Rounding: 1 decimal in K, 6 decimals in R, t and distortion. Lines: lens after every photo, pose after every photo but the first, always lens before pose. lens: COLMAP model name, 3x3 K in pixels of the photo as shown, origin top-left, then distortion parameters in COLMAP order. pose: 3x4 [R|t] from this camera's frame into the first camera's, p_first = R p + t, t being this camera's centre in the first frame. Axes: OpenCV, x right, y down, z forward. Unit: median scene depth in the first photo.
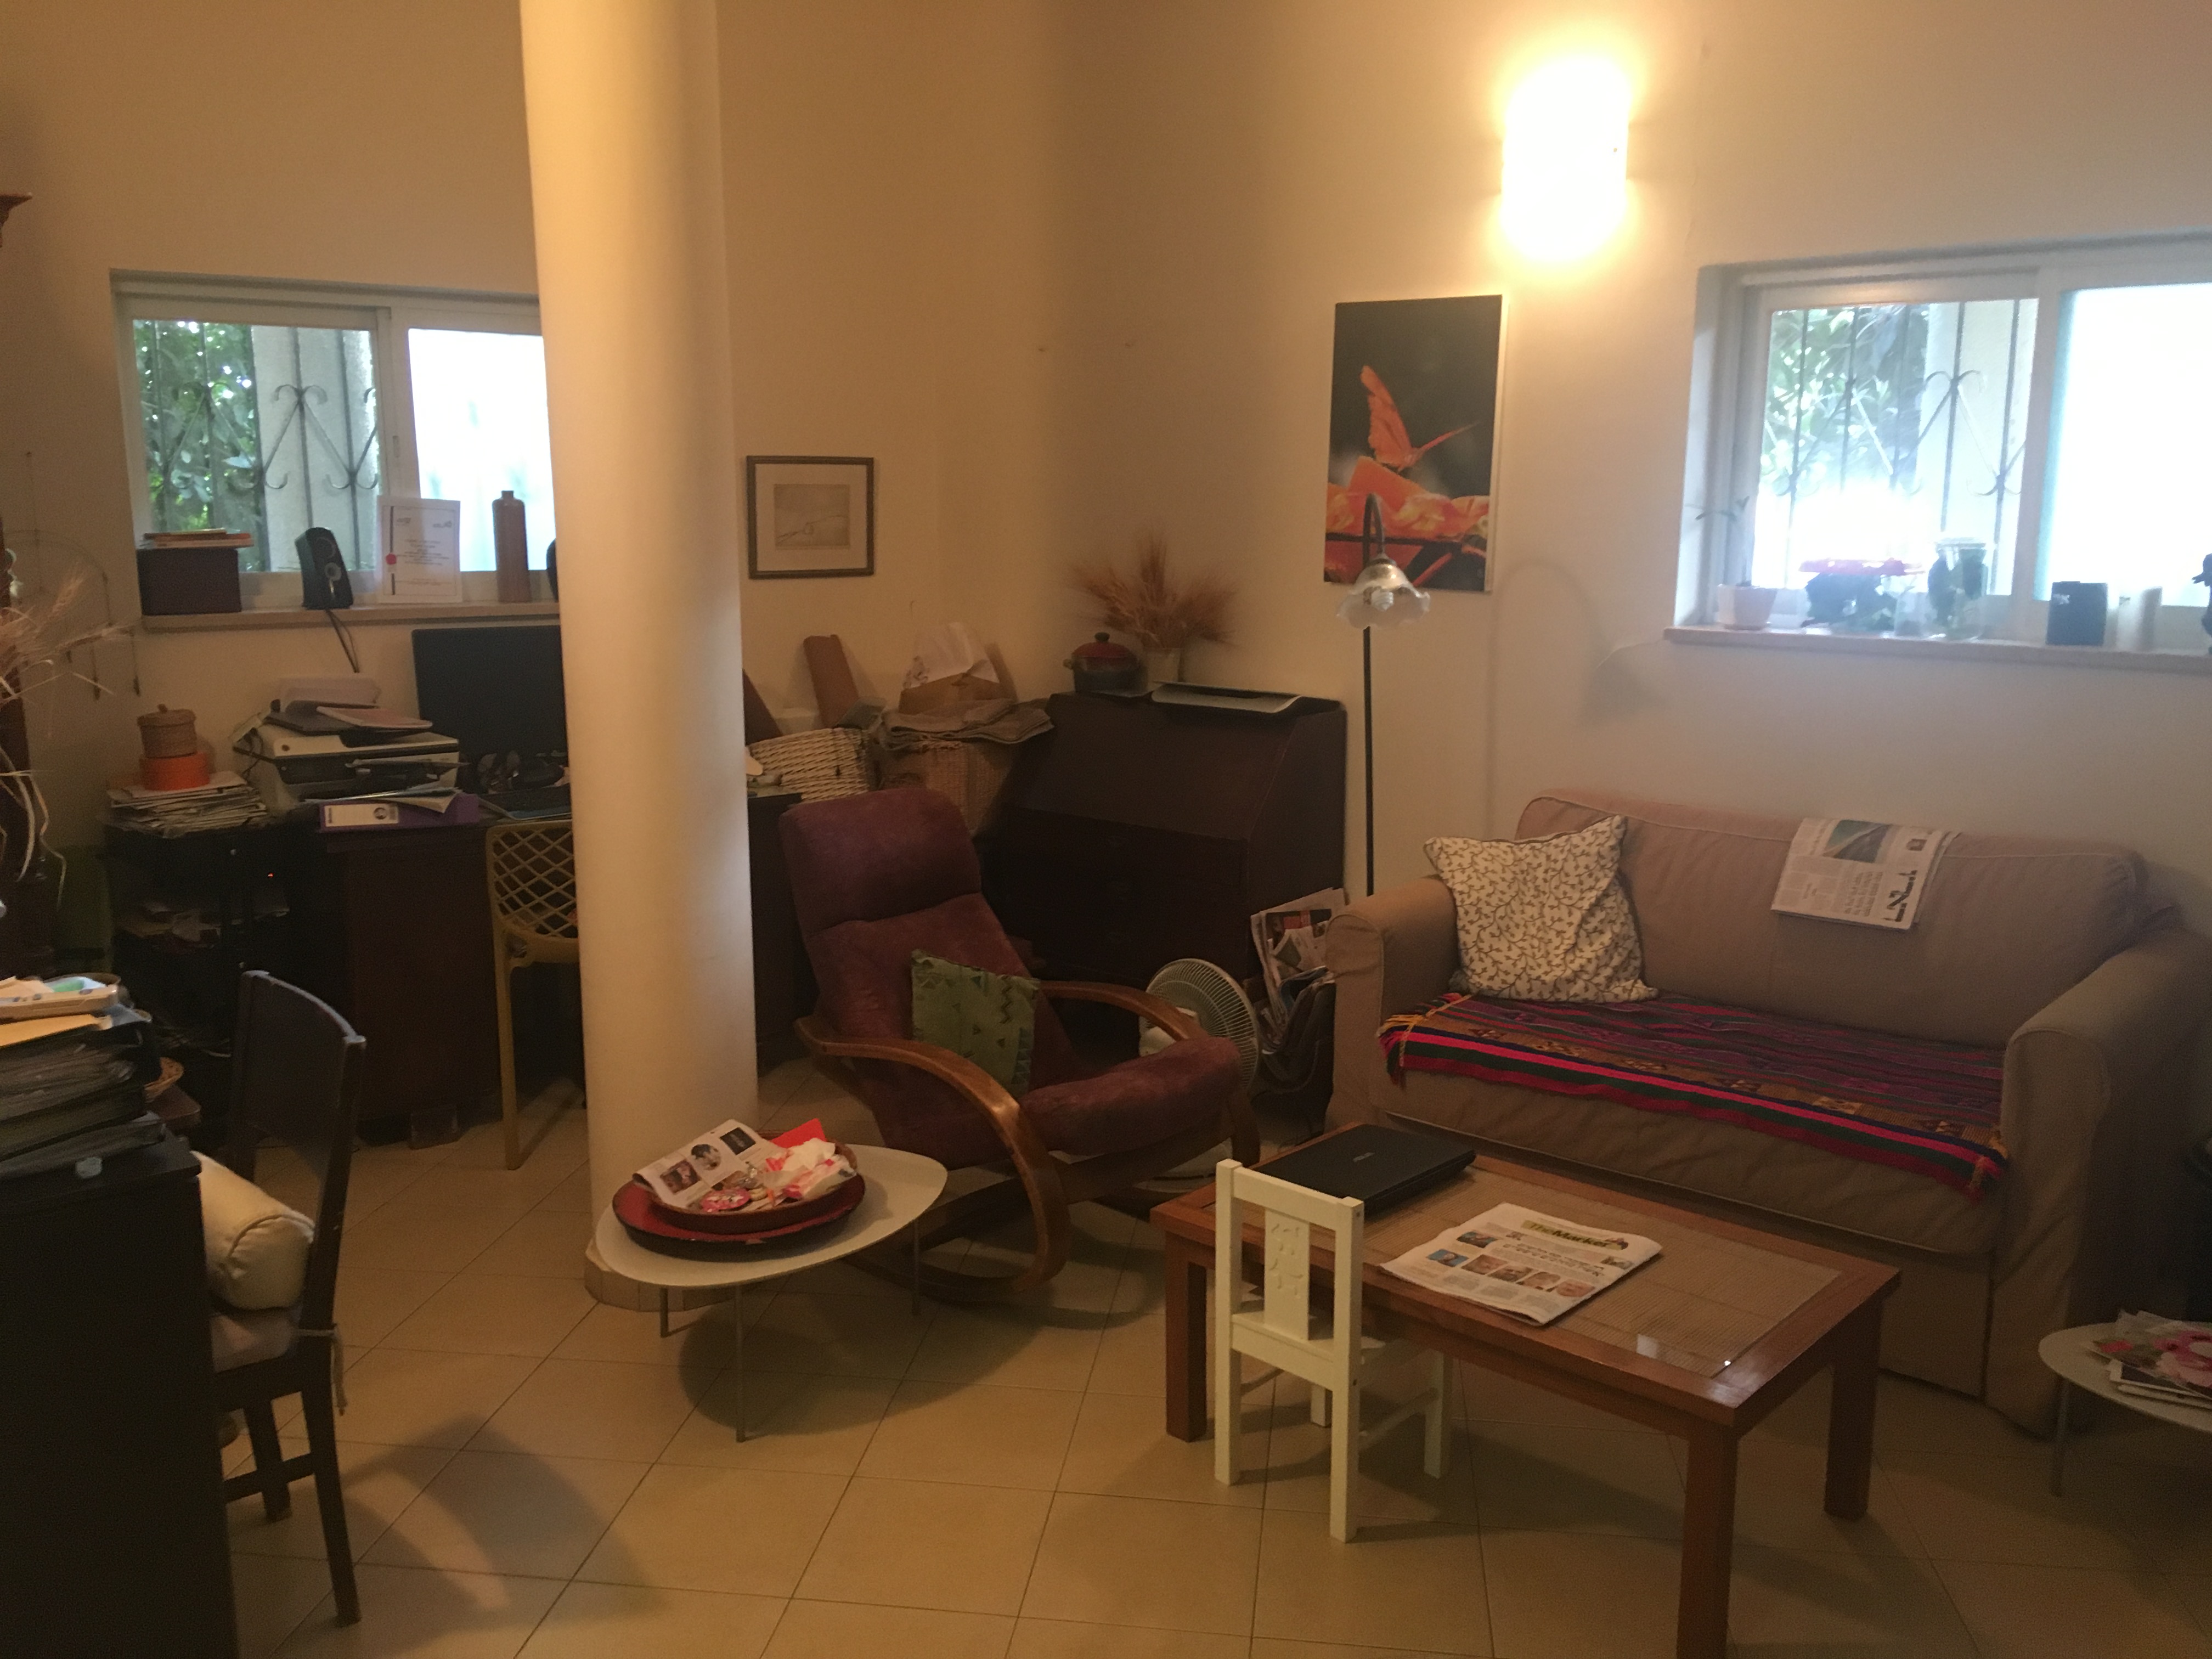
lens RADIAL K [[1839.9, 0, 1090.4], [0, 1839.9, 822.0], [0, 0, 1]] dist [0.011922, -0.053019]
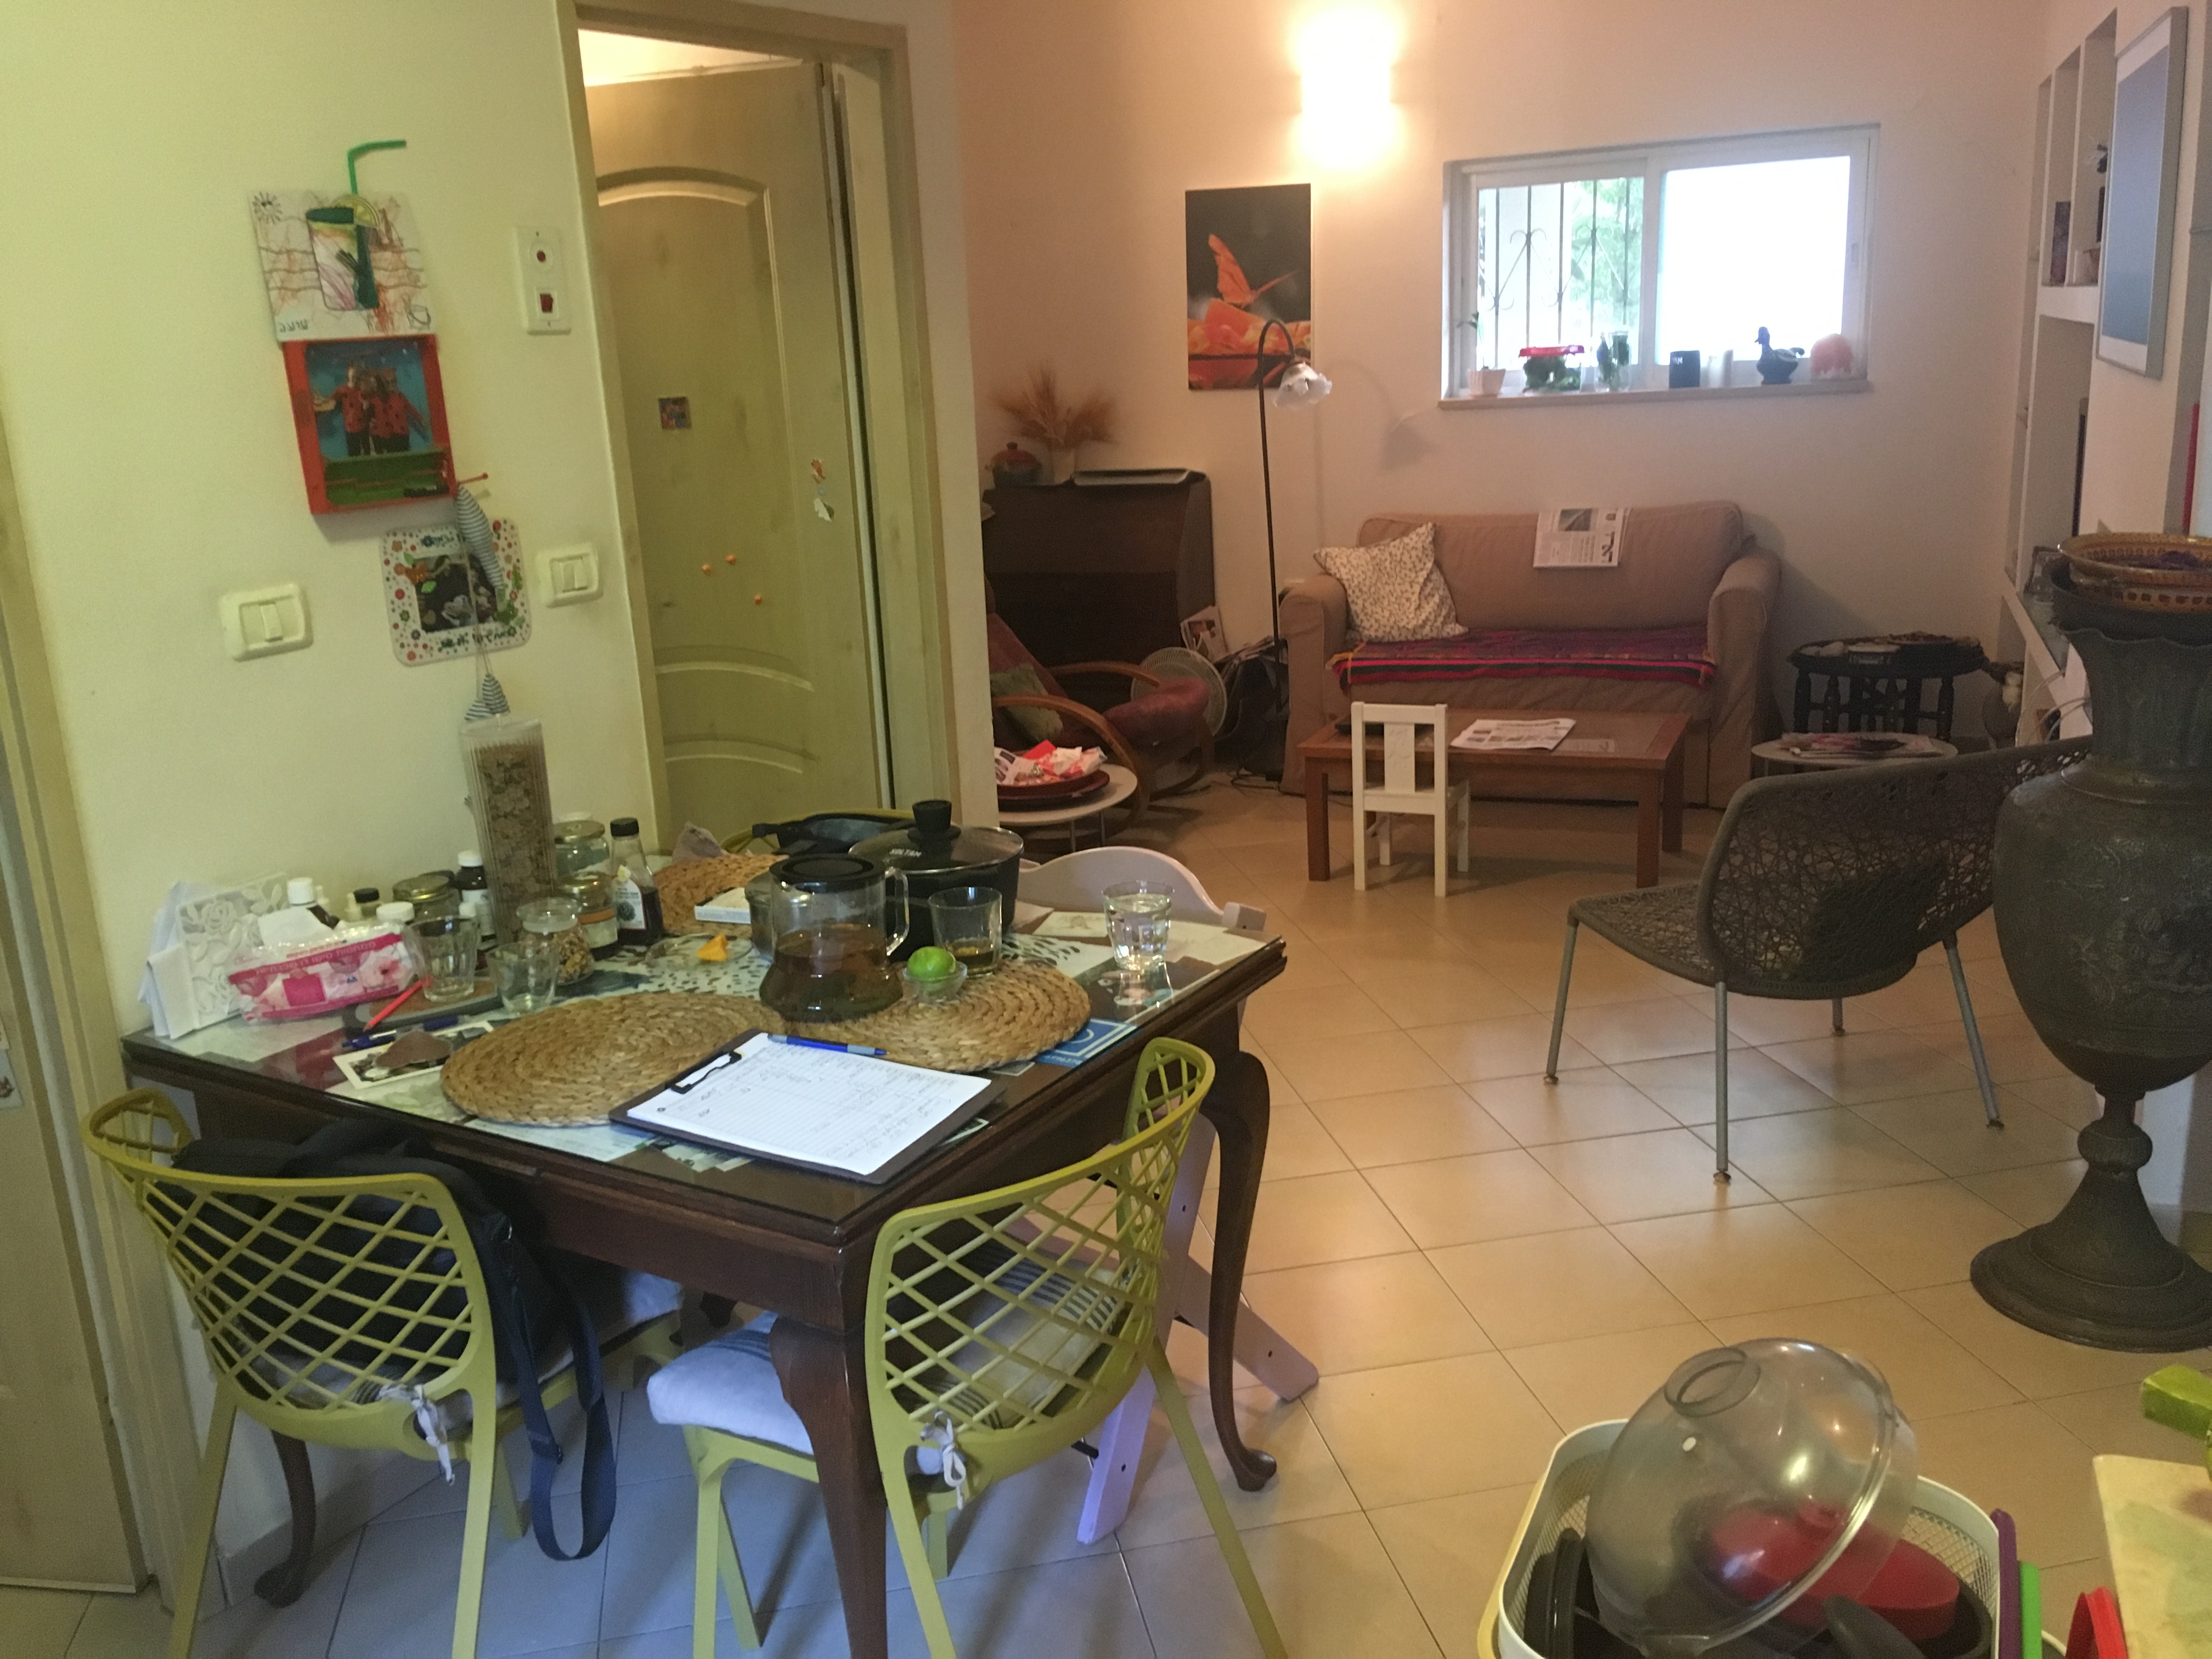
lens RADIAL K [[1839.9, 0, 1115.7], [0, 1839.9, 834.4], [0, 0, 1]] dist [0.011922, -0.053019]
pose [[0.942205, -0.136895, 0.305793, -0.486712], [0.113445, 0.989157, 0.093272, 0.083993], [-0.315245, -0.053191, 0.947518, -0.417881]]
